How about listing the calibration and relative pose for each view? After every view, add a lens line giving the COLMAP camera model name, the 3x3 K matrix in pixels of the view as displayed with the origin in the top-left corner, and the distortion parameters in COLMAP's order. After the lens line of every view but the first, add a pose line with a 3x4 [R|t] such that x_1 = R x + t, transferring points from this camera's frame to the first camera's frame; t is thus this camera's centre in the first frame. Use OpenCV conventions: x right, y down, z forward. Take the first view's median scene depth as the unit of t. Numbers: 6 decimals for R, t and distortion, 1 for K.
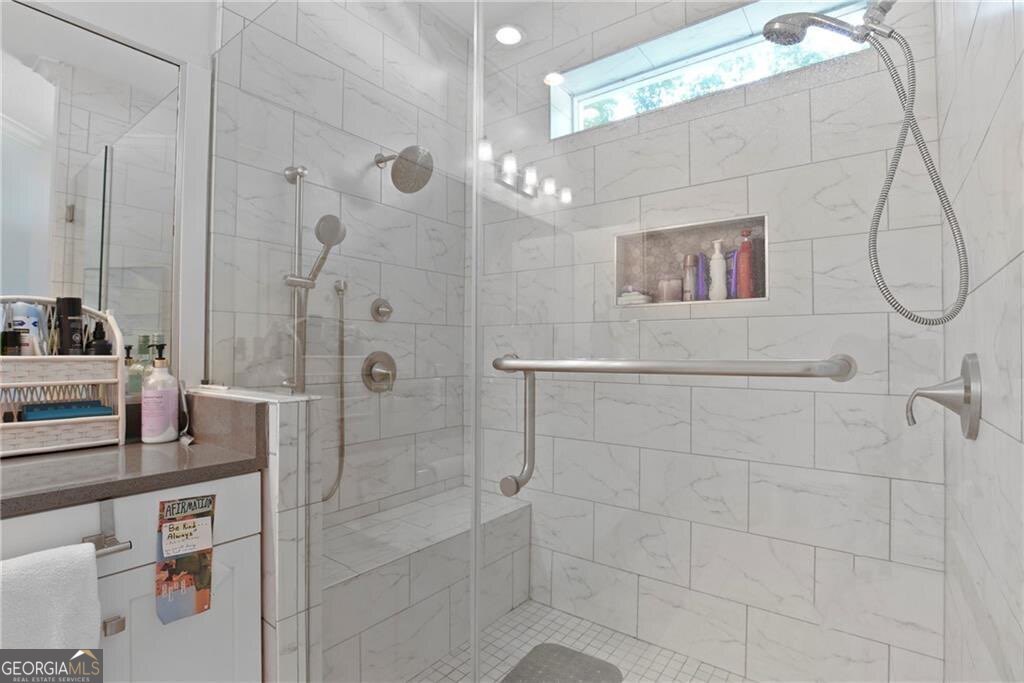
lens RADIAL K [[495.6, 0, 513.8], [0, 495.6, 341.8], [0, 0, 1]] dist [-0.027691, -0.000235]
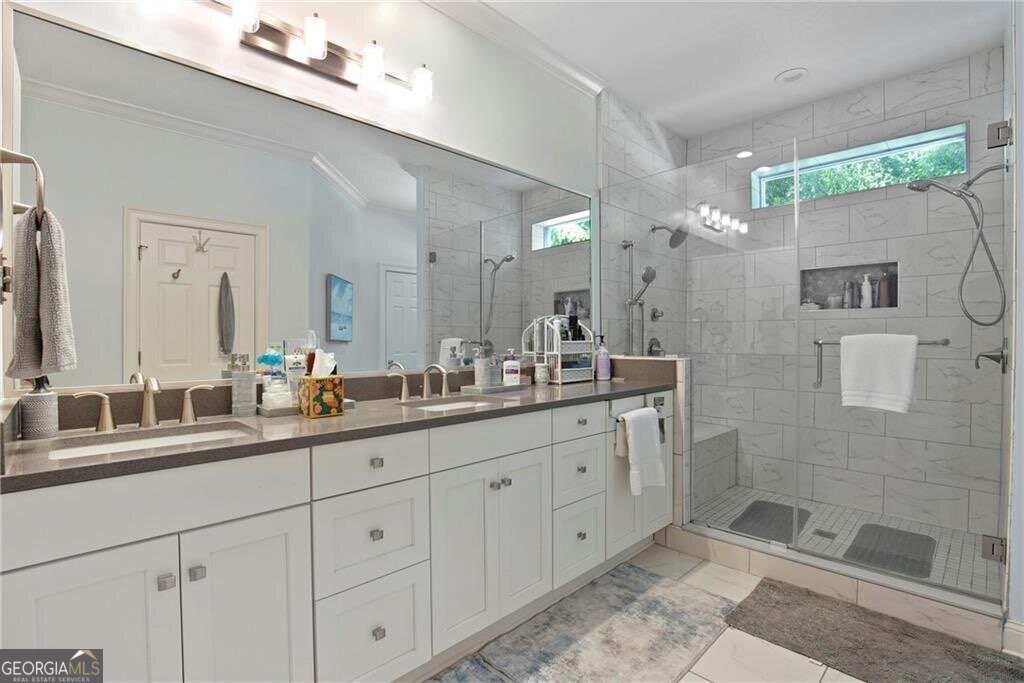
lens RADIAL K [[473.8, 0, 510.1], [0, 473.8, 343.9], [0, 0, 1]] dist [-0.035789, 0.005563]
pose [[0.987044, -0.004763, -0.160378, -0.594558], [0.009903, 0.999462, 0.031265, -0.021627], [0.160143, -0.032448, 0.986560, -0.872512]]
